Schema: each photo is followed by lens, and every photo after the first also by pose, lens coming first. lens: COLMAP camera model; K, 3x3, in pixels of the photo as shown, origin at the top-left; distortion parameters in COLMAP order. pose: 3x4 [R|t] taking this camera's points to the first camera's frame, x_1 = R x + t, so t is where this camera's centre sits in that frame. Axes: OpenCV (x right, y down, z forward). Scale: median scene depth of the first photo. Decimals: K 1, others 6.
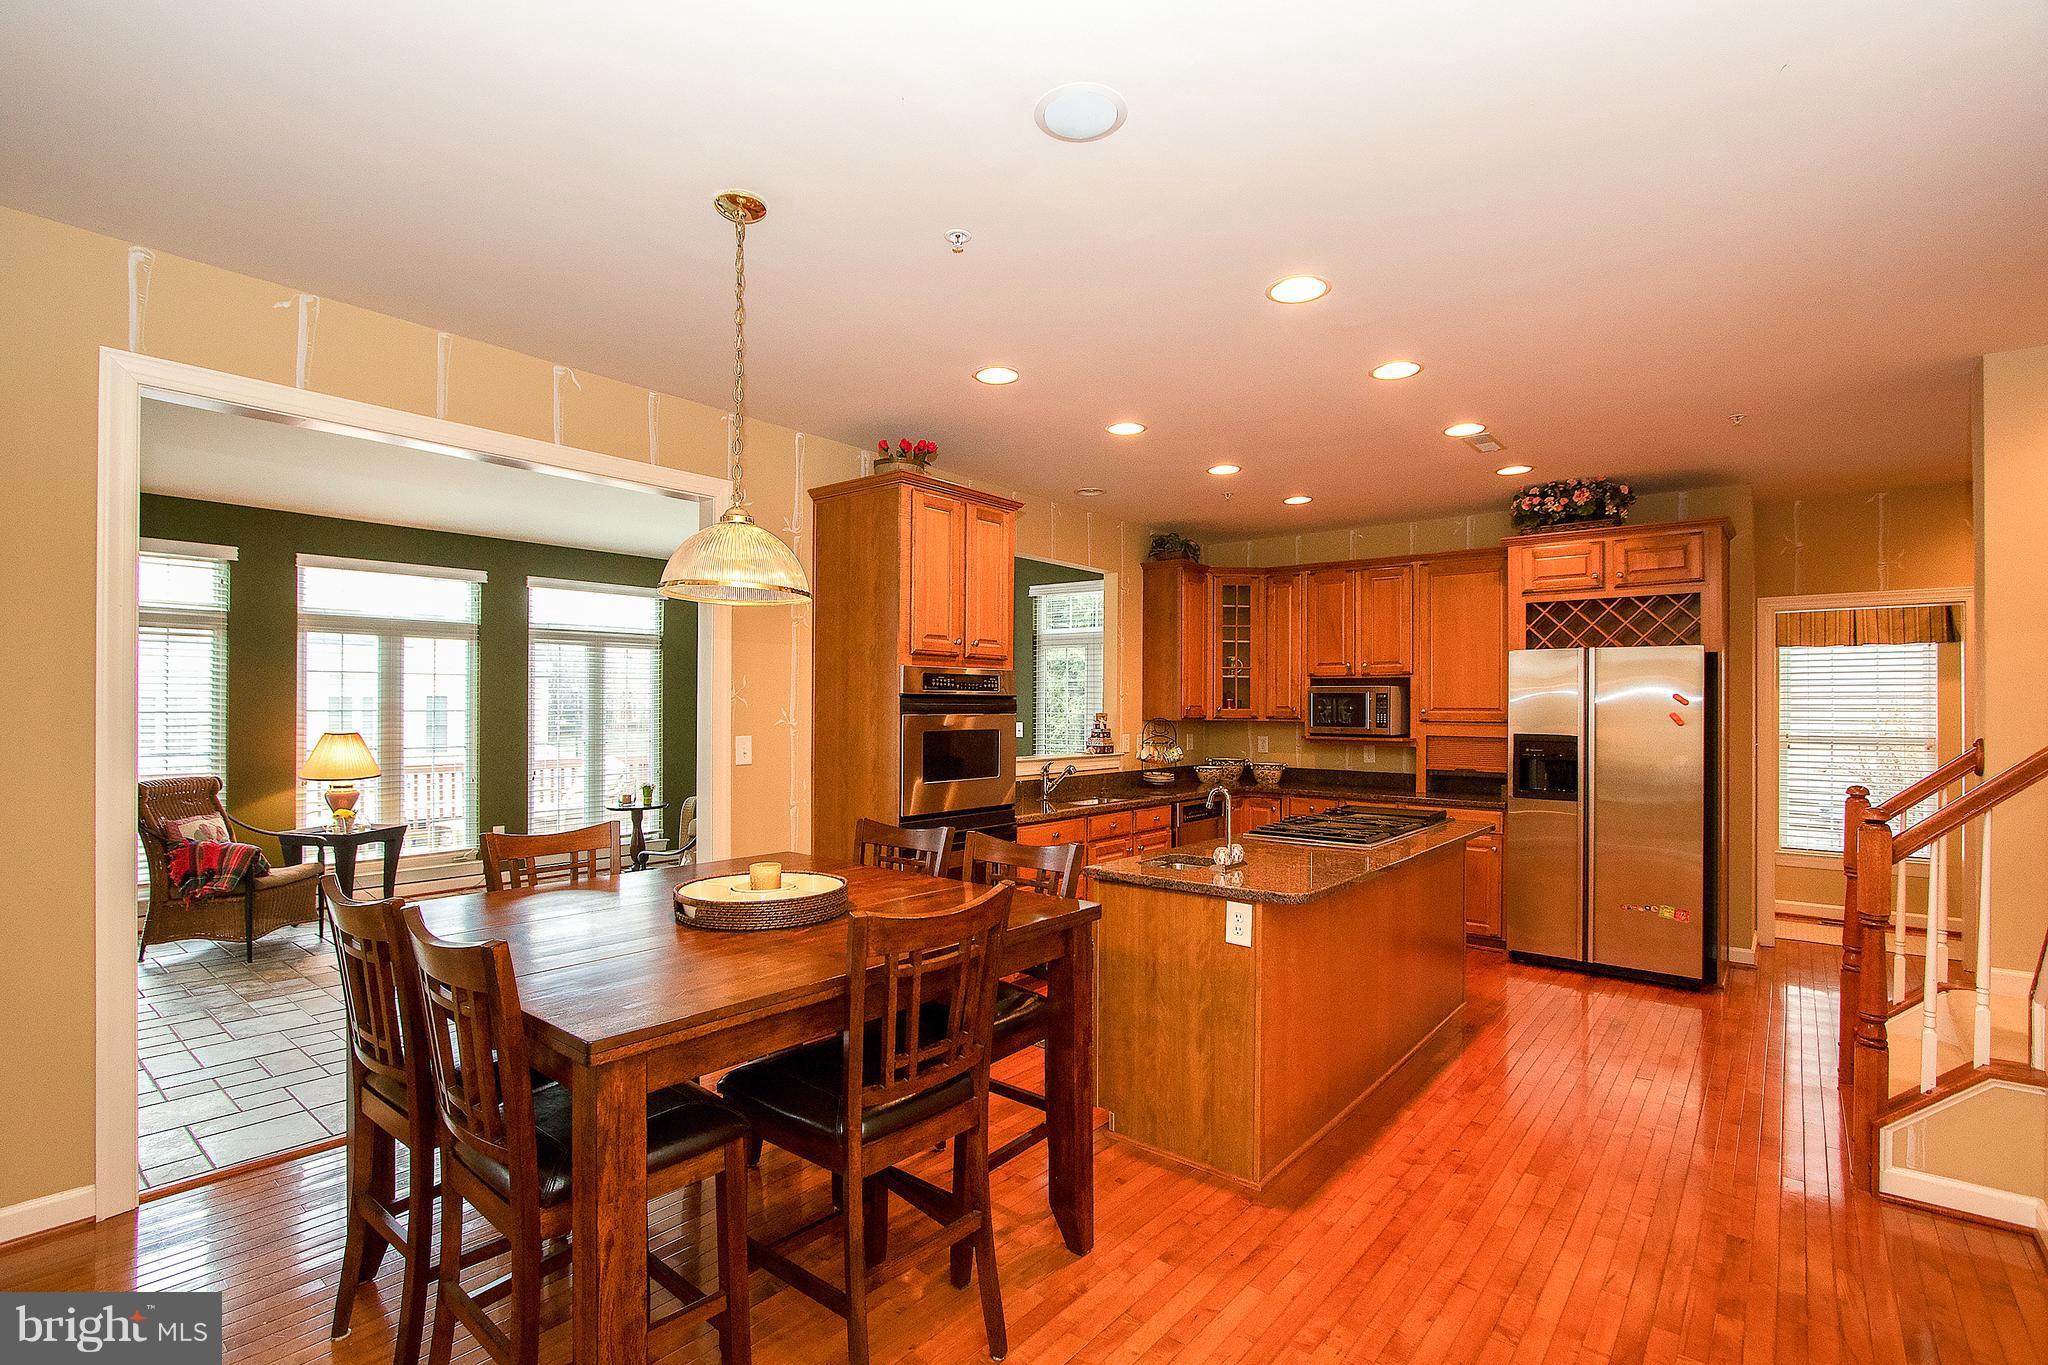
lens RADIAL K [[947.7, 0, 1024.0], [0, 947.7, 682.5], [0, 0, 1]] dist [-0.000468, -0.000053]
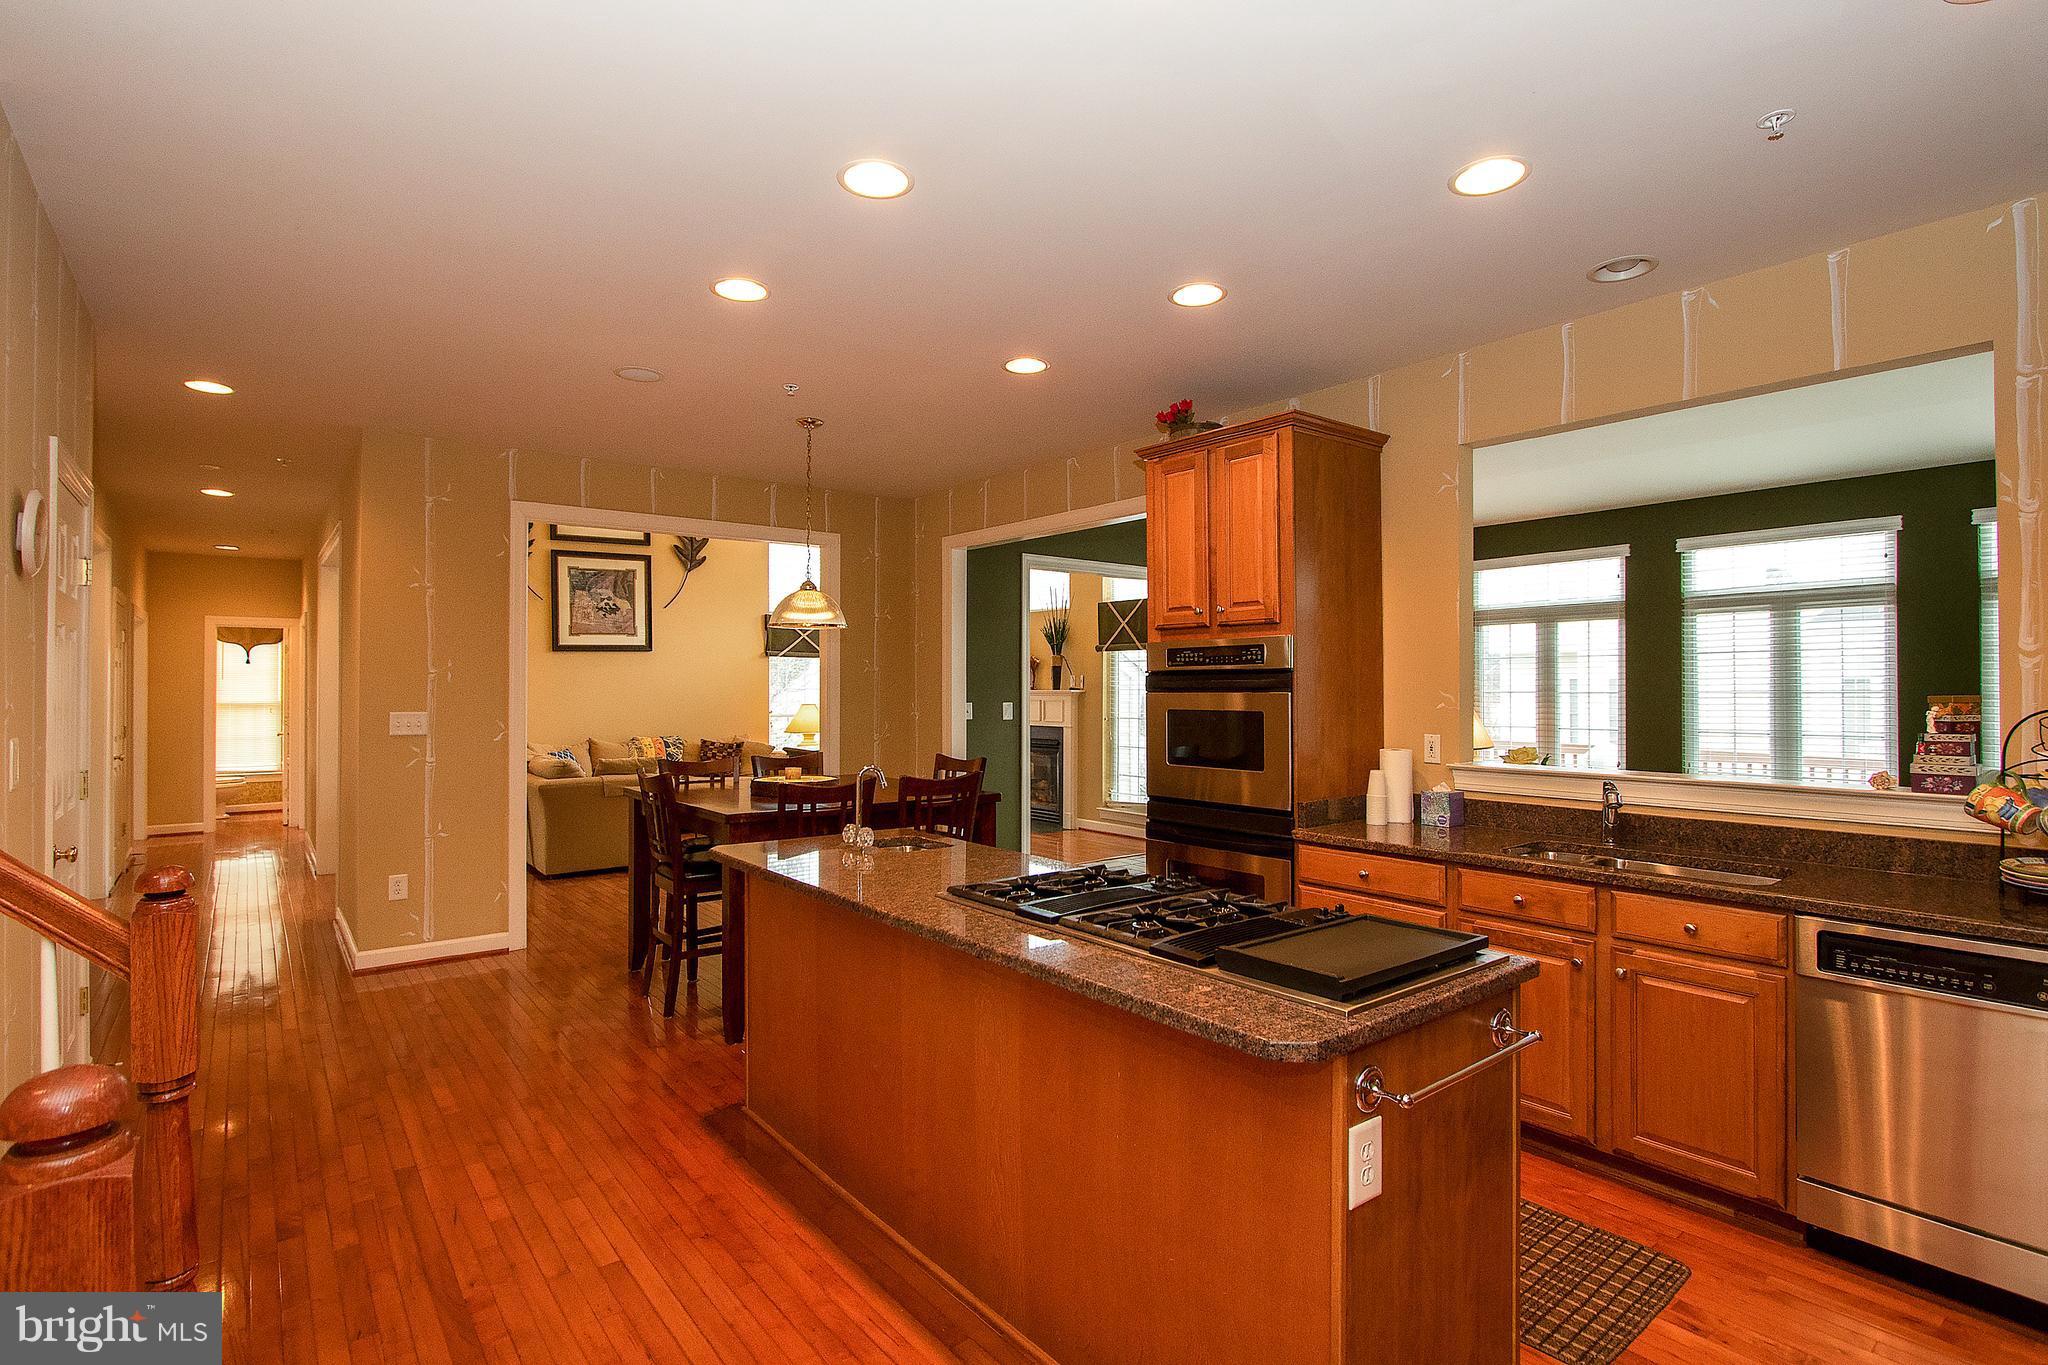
lens RADIAL K [[982.5, 0, 1024.0], [0, 982.5, 682.5], [0, 0, 1]] dist [-0.000648, -0.000027]
pose [[-0.207953, -0.010047, -0.978087, 0.526840], [0.026110, 0.999534, -0.015818, 0.020936], [0.977790, -0.028827, -0.207594, 0.630087]]
